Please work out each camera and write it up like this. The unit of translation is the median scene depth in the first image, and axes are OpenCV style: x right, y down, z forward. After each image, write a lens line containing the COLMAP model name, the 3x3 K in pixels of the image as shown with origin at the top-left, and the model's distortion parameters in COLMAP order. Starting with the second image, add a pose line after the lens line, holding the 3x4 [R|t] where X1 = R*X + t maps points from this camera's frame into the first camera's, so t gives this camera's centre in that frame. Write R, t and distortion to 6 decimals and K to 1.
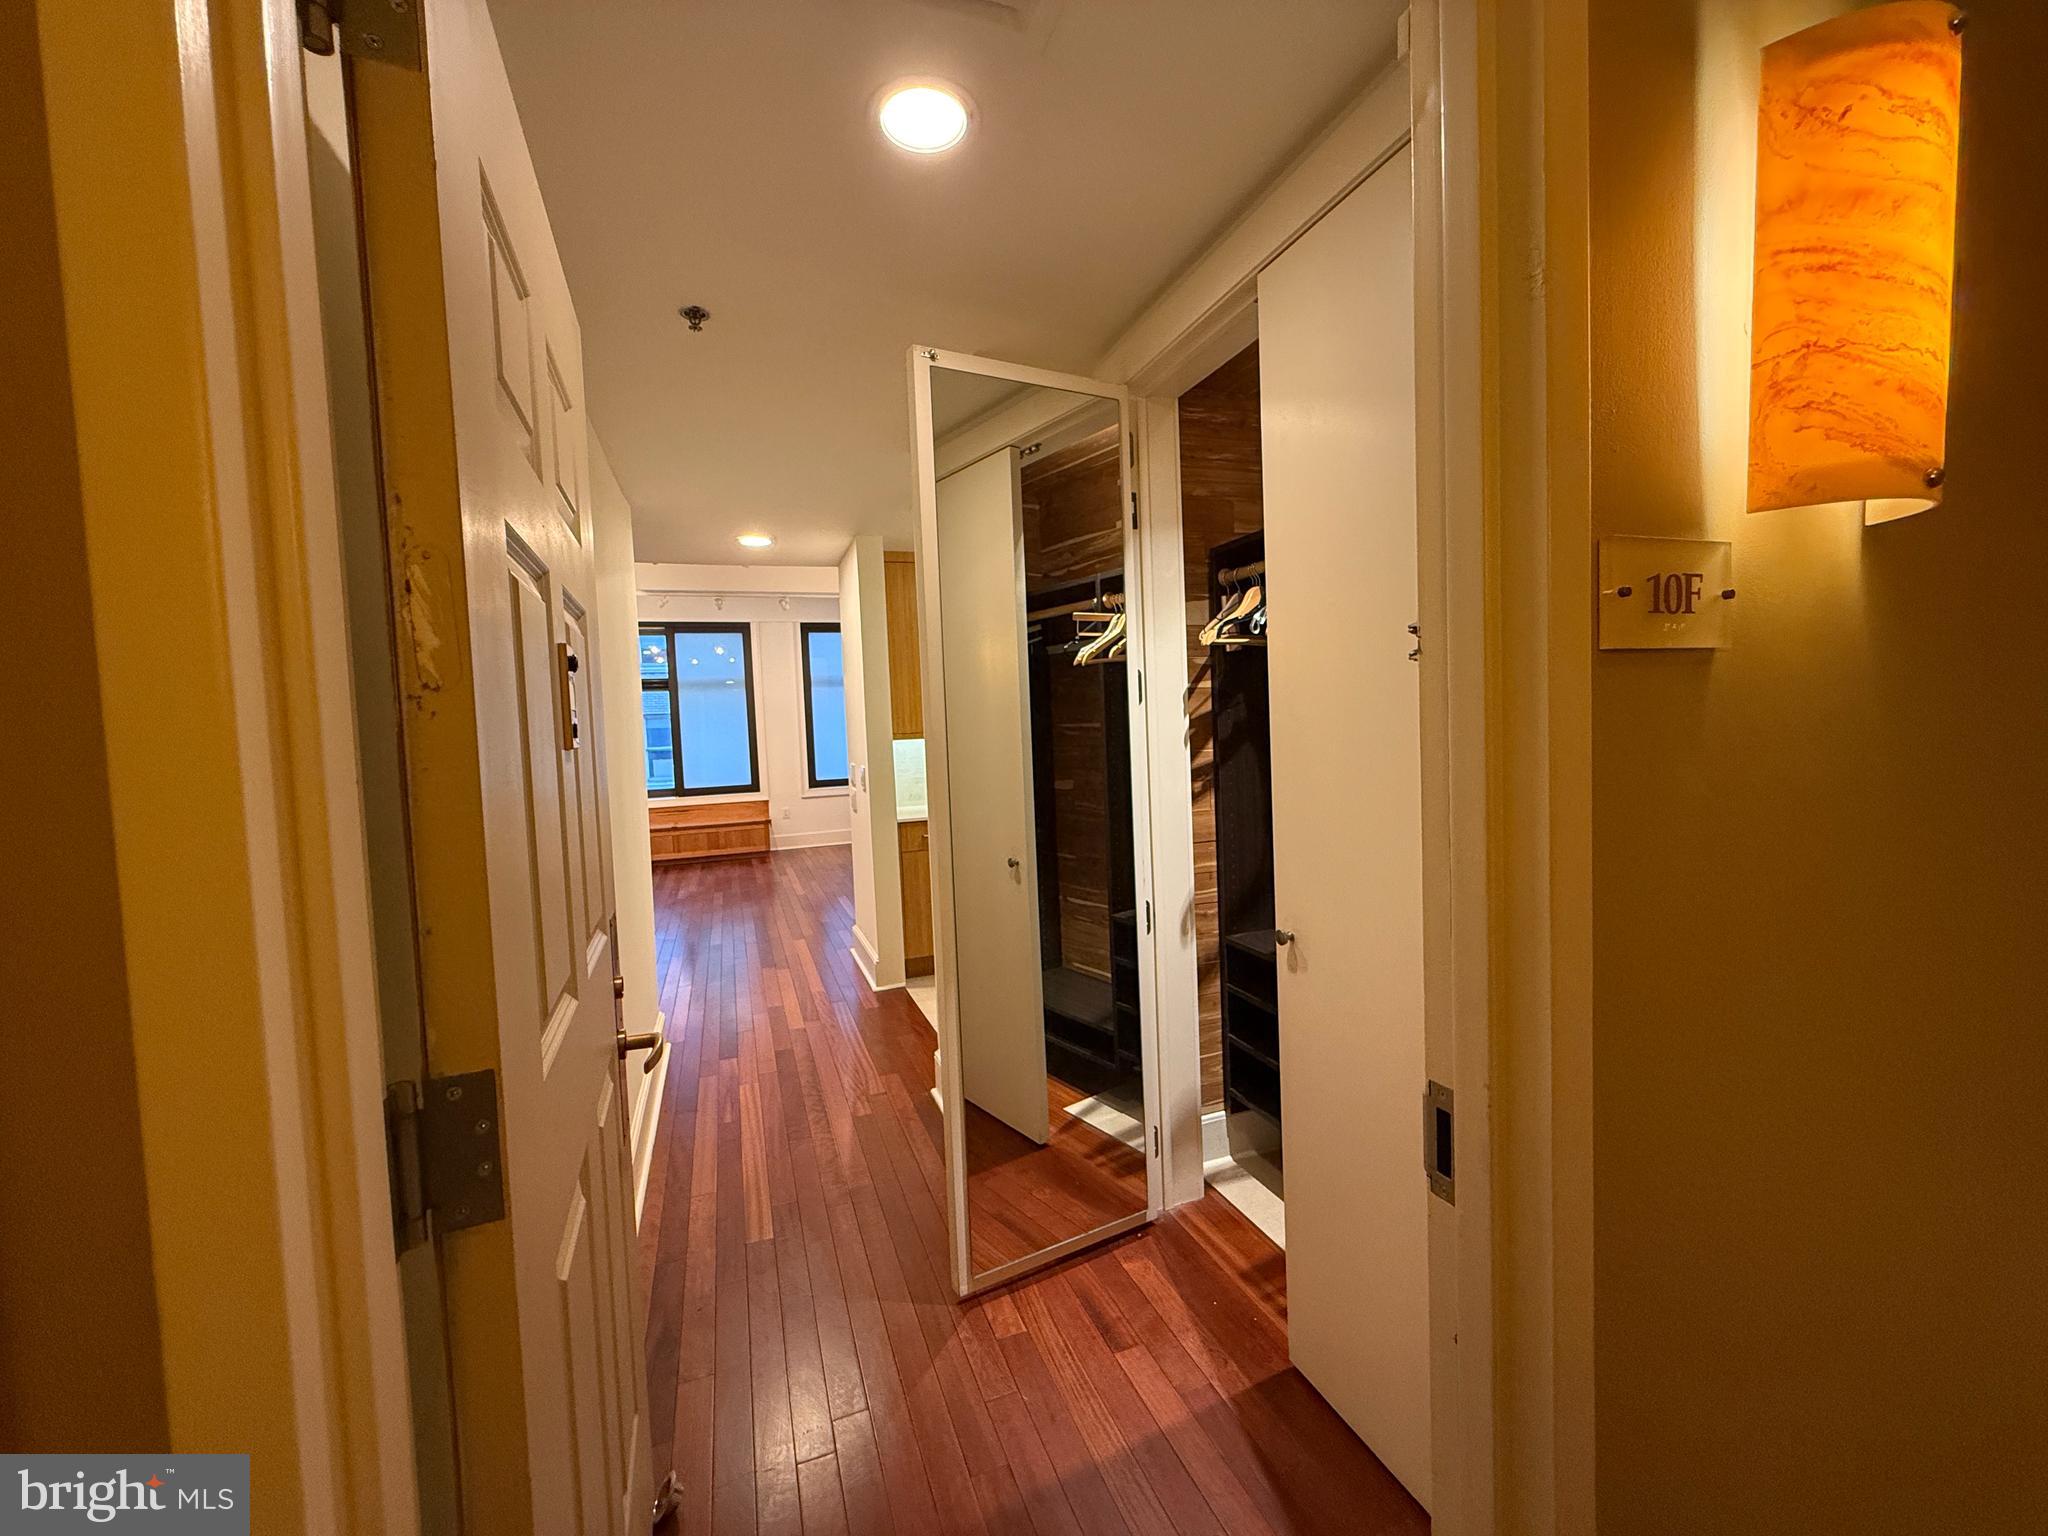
lens RADIAL K [[820.0, 0, 1019.2], [0, 820.0, 763.8], [0, 0, 1]] dist [-0.001564, -0.000068]
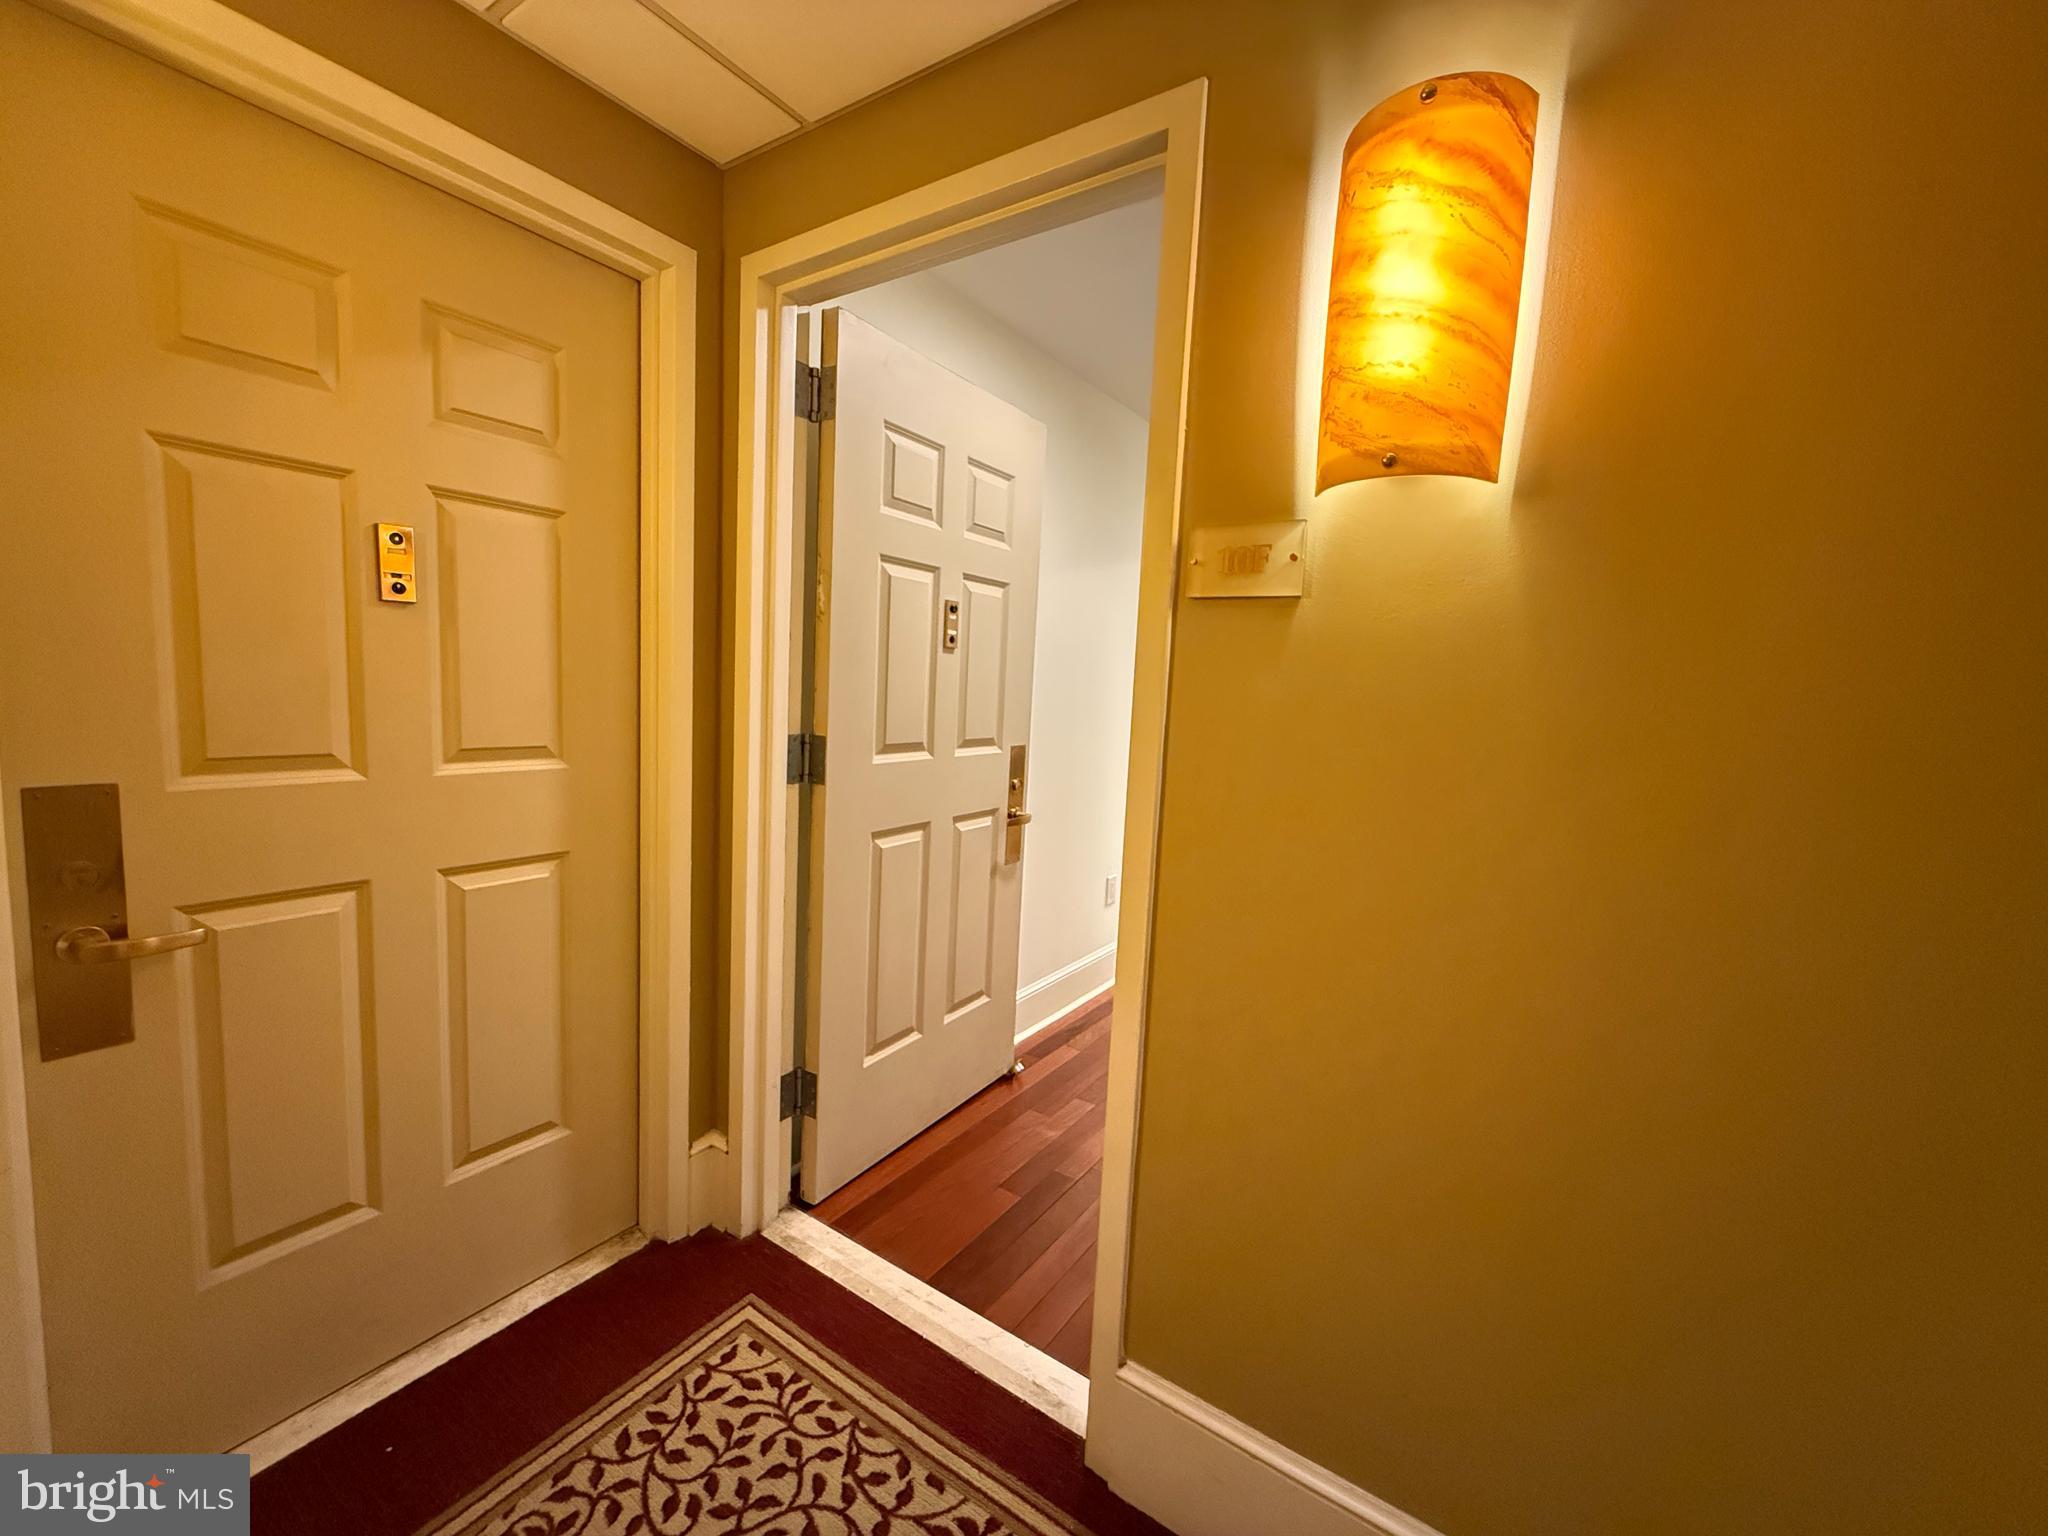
lens RADIAL K [[819.1, 0, 1014.2], [0, 819.1, 768.5], [0, 0, 1]] dist [0.000550, -0.000662]
pose [[0.585371, 0.154953, -0.795821, 1.894178], [-0.113737, 0.987555, 0.108625, 0.057776], [0.802749, 0.026928, 0.595709, -0.234872]]
